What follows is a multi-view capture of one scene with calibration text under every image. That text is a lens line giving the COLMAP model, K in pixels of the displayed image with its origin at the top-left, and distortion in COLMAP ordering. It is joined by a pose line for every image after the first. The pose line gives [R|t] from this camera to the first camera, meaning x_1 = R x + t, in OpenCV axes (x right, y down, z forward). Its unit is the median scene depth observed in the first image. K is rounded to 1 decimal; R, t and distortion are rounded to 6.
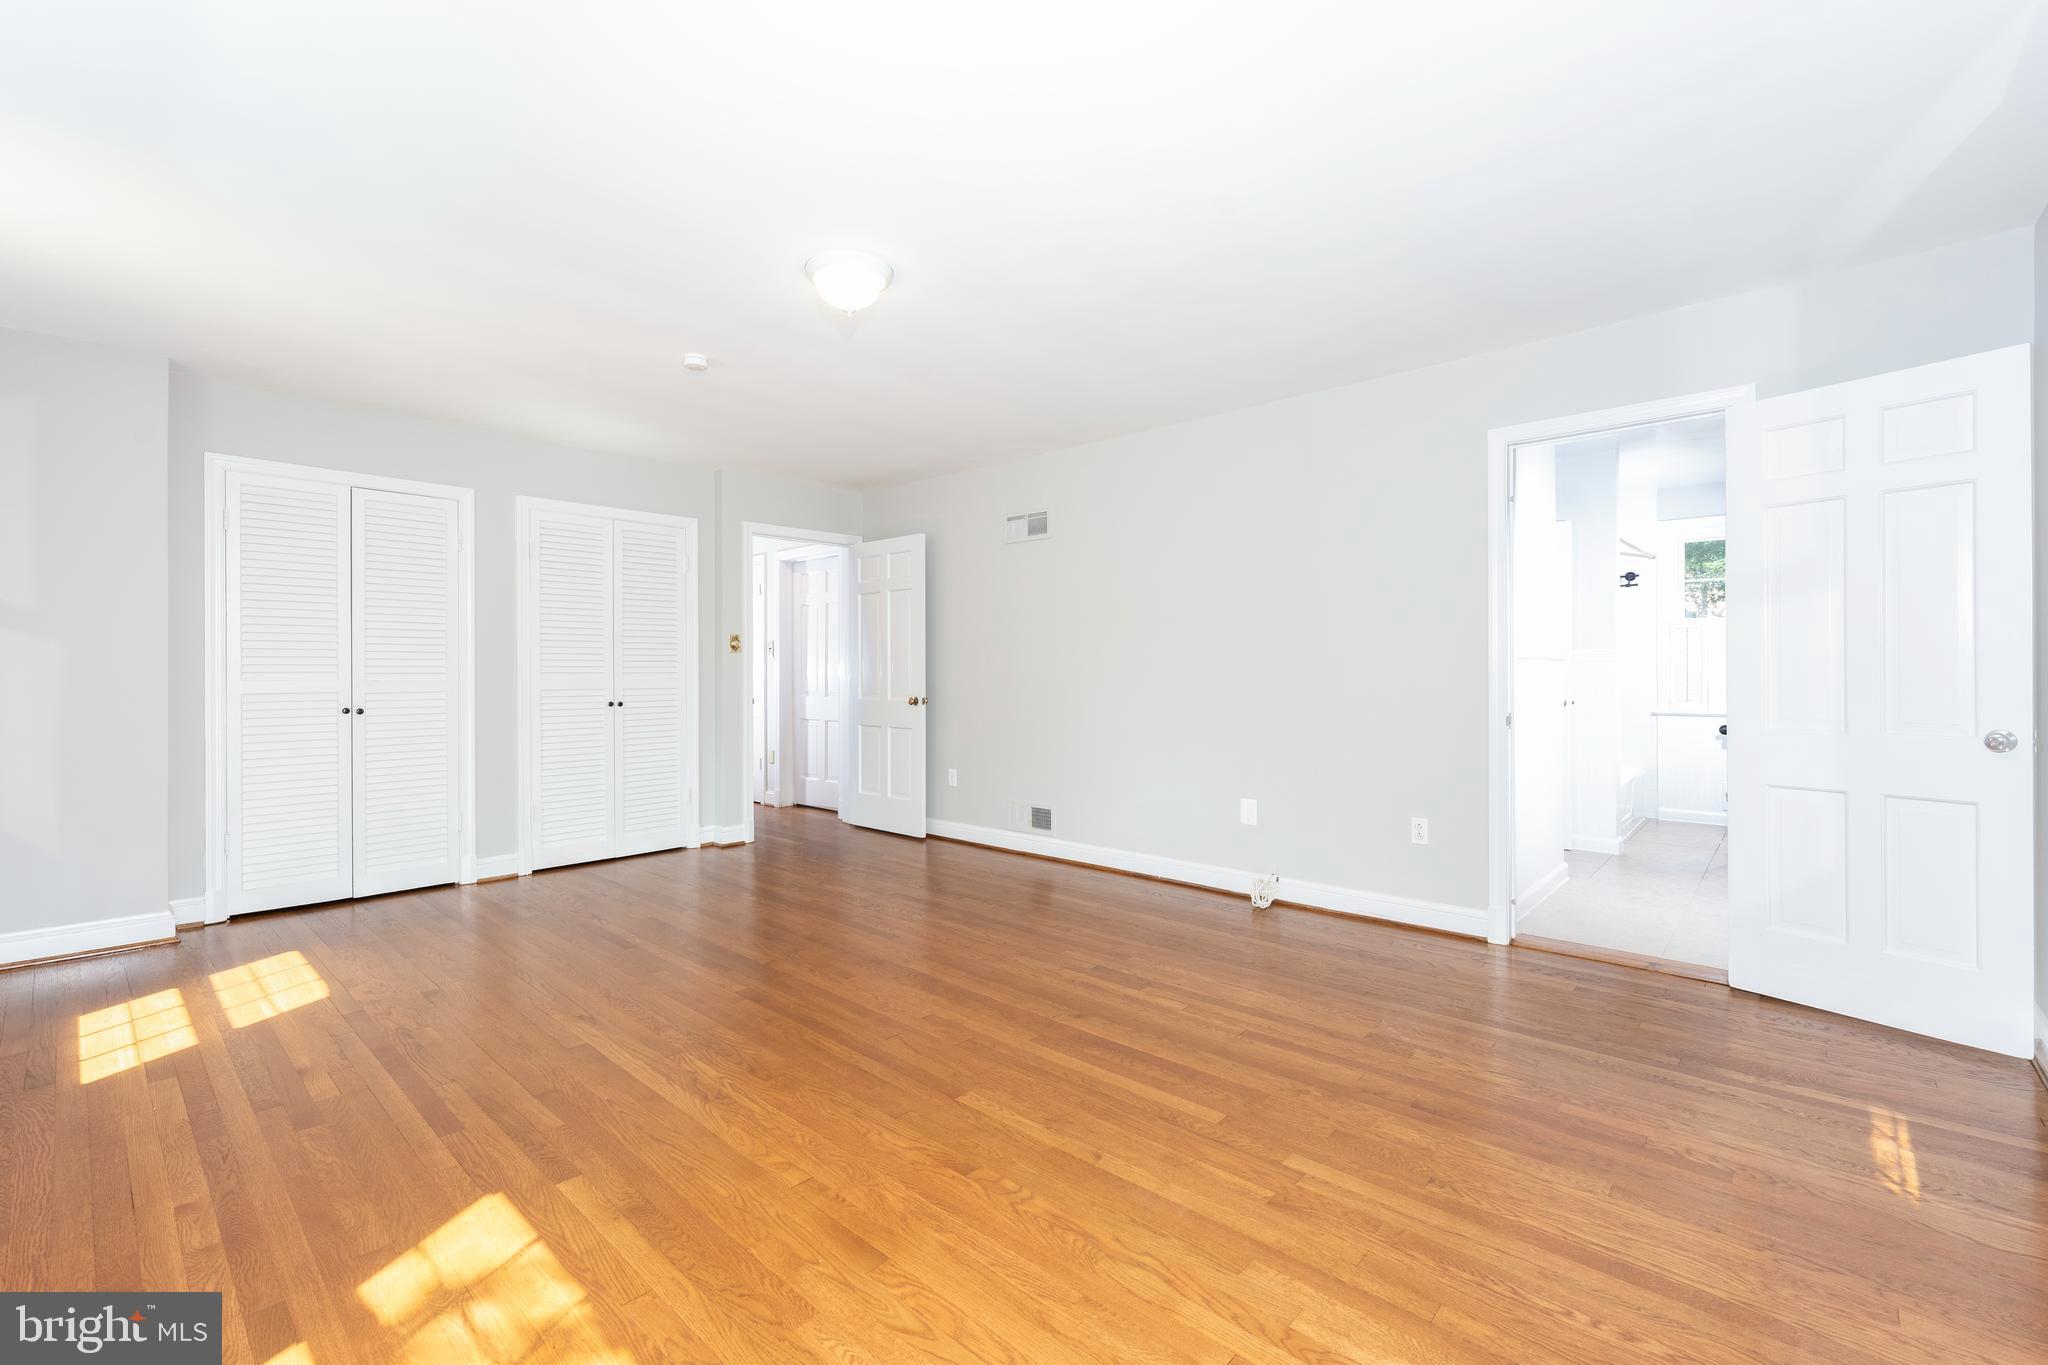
lens RADIAL K [[869.7, 0, 1023.0], [0, 869.7, 670.9], [0, 0, 1]] dist [0.000985, 0.000041]
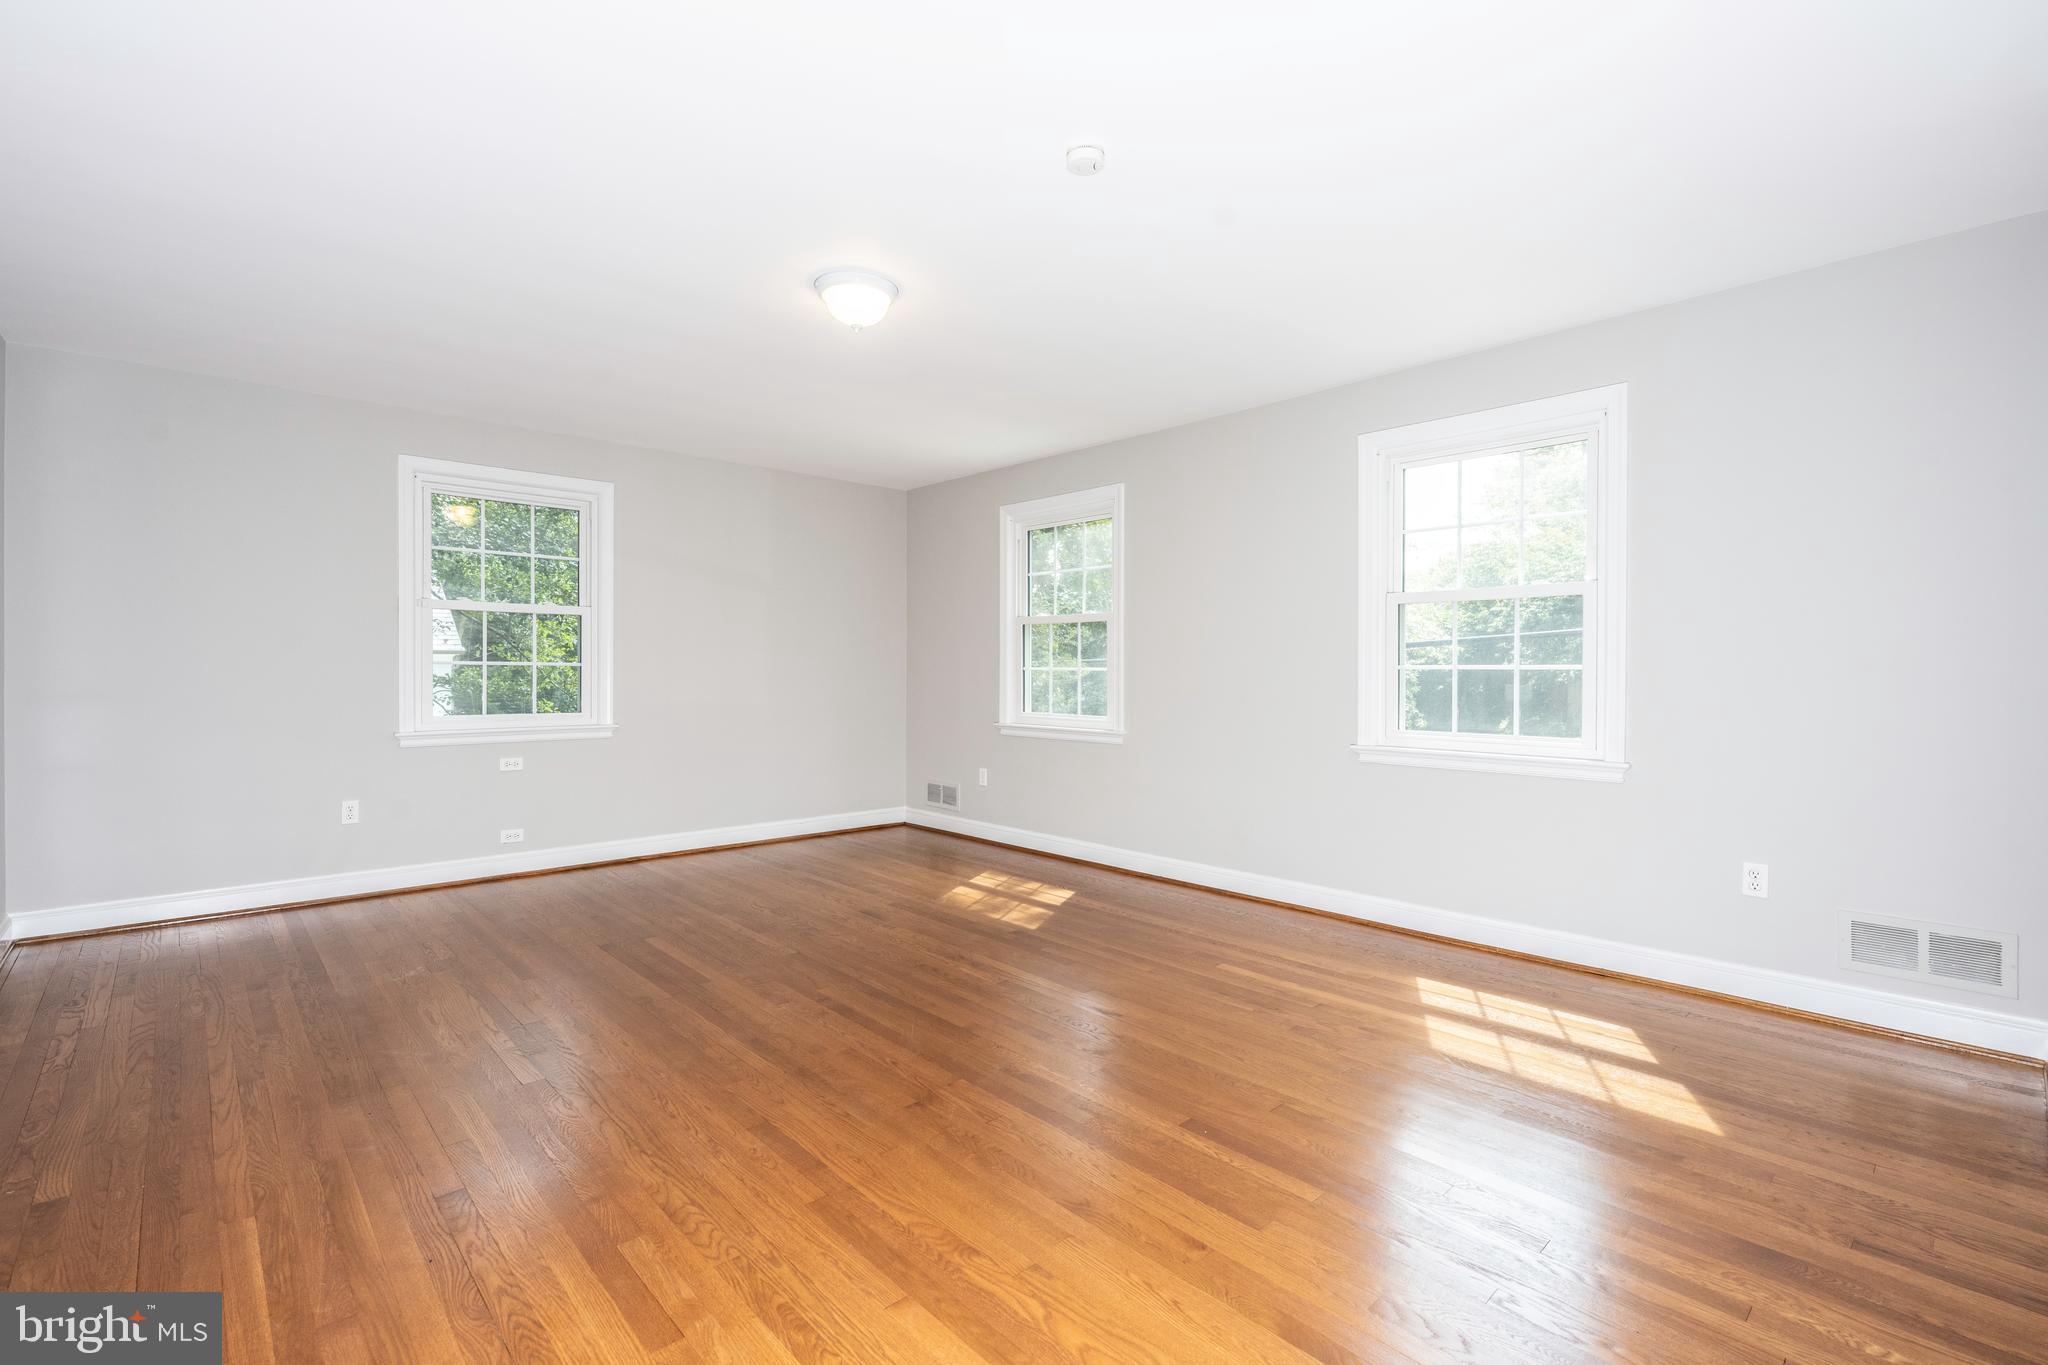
lens RADIAL K [[919.2, 0, 1032.7], [0, 919.2, 671.1], [0, 0, 1]] dist [0.000396, 0.000625]
pose [[-0.996610, -0.000214, 0.082277, -0.396338], [0.000236, 0.999985, 0.005453, -0.004377], [-0.082276, 0.005454, -0.996595, 1.645661]]
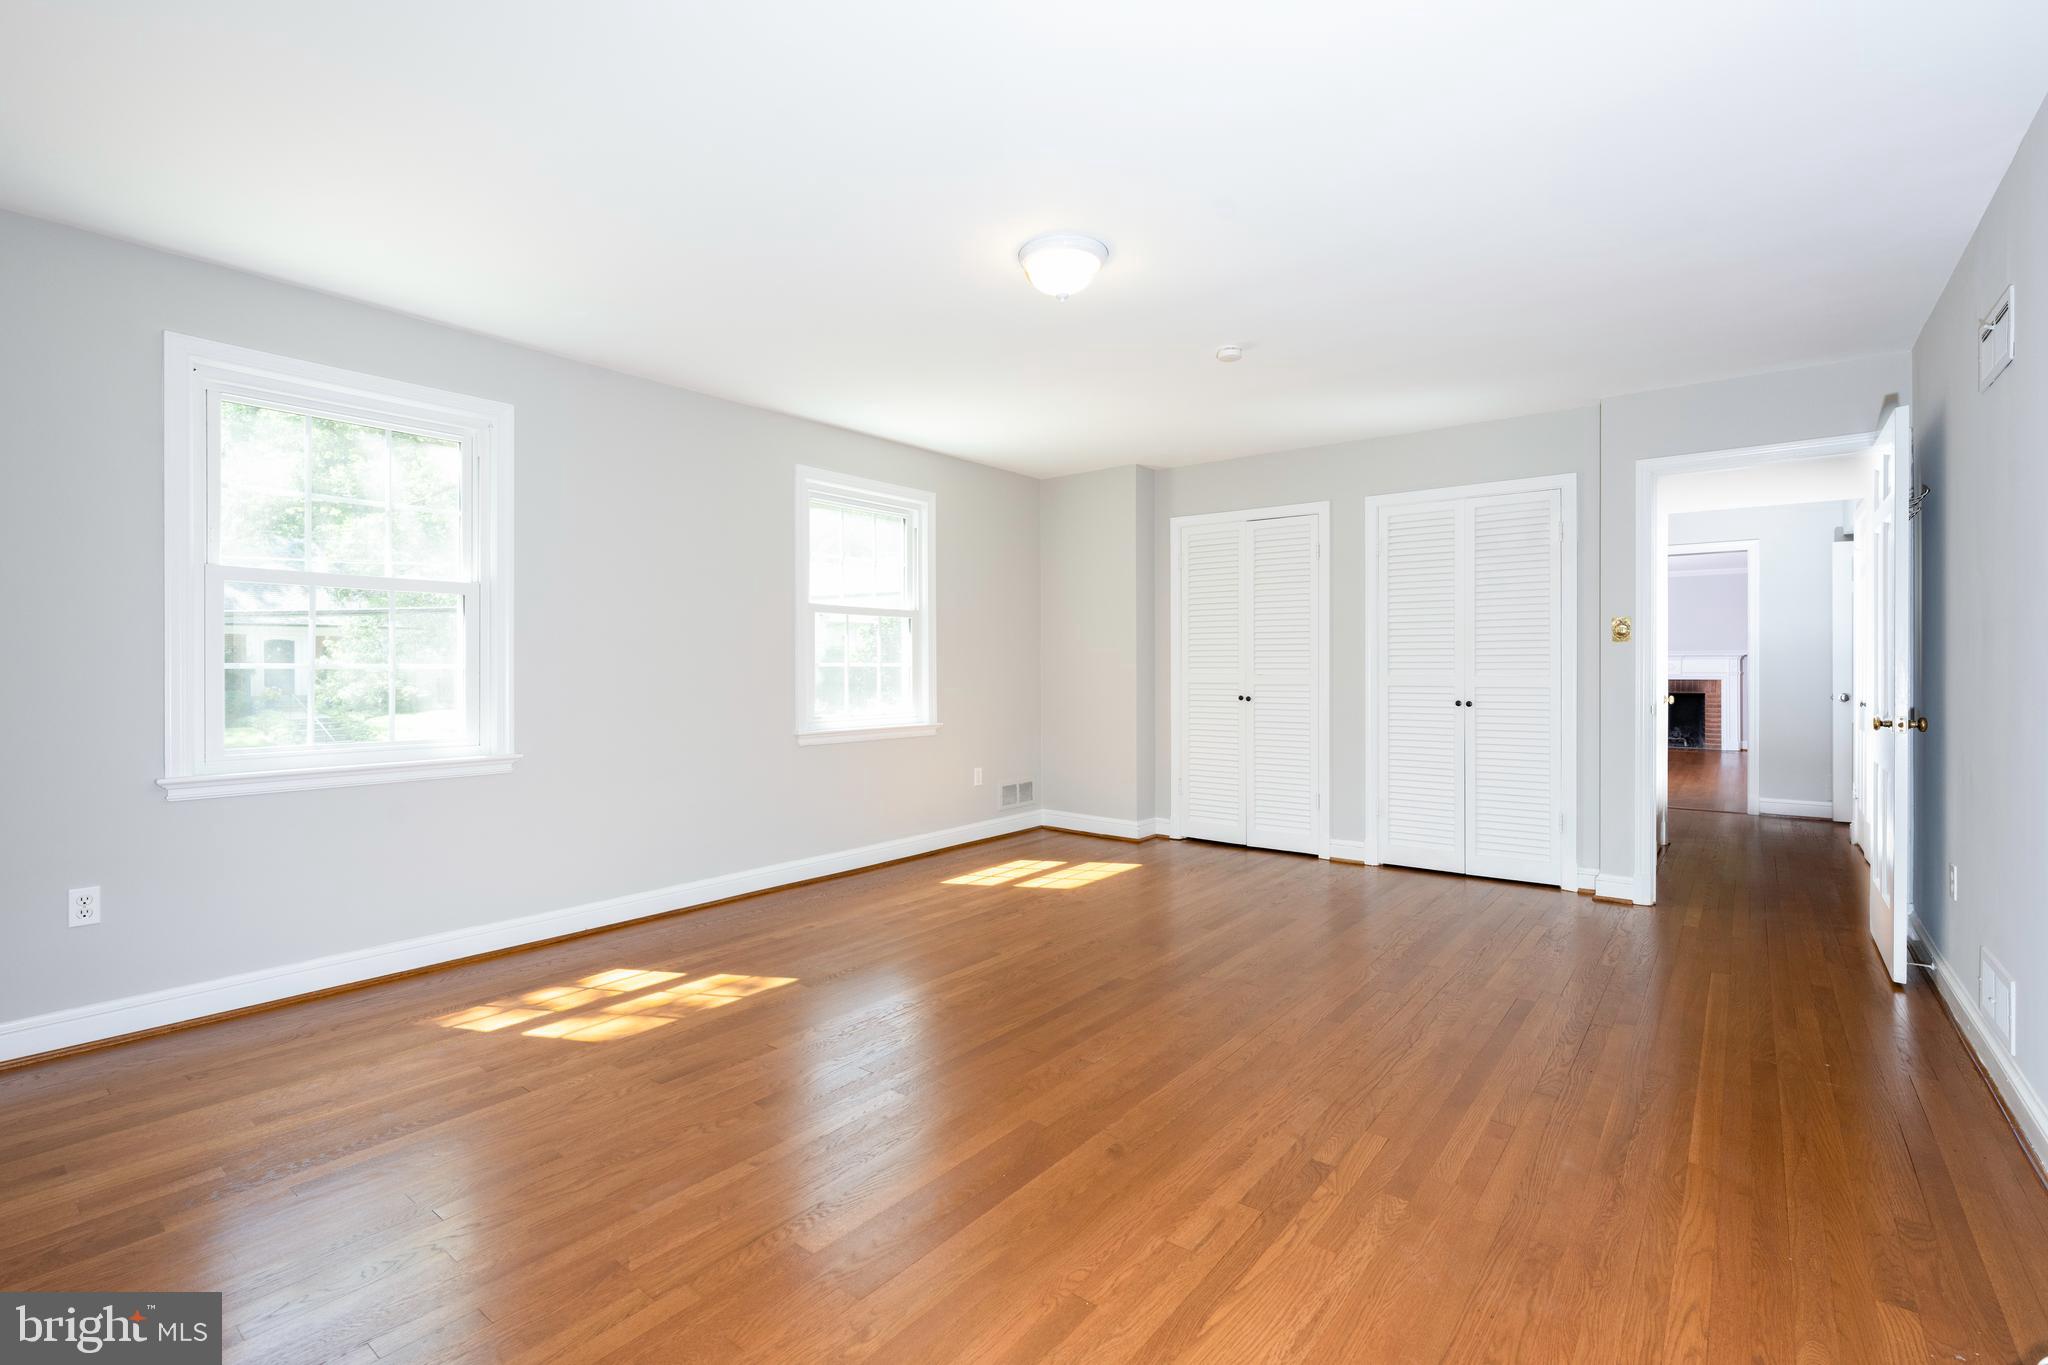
lens RADIAL K [[919.2, 0, 1032.7], [0, 919.2, 671.1], [0, 0, 1]] dist [0.000396, 0.000625]
pose [[0.077483, 0.004803, -0.996982, 0.642157], [-0.000492, 0.999988, 0.004779, 0.000226], [0.996994, 0.000120, 0.077484, 0.695193]]
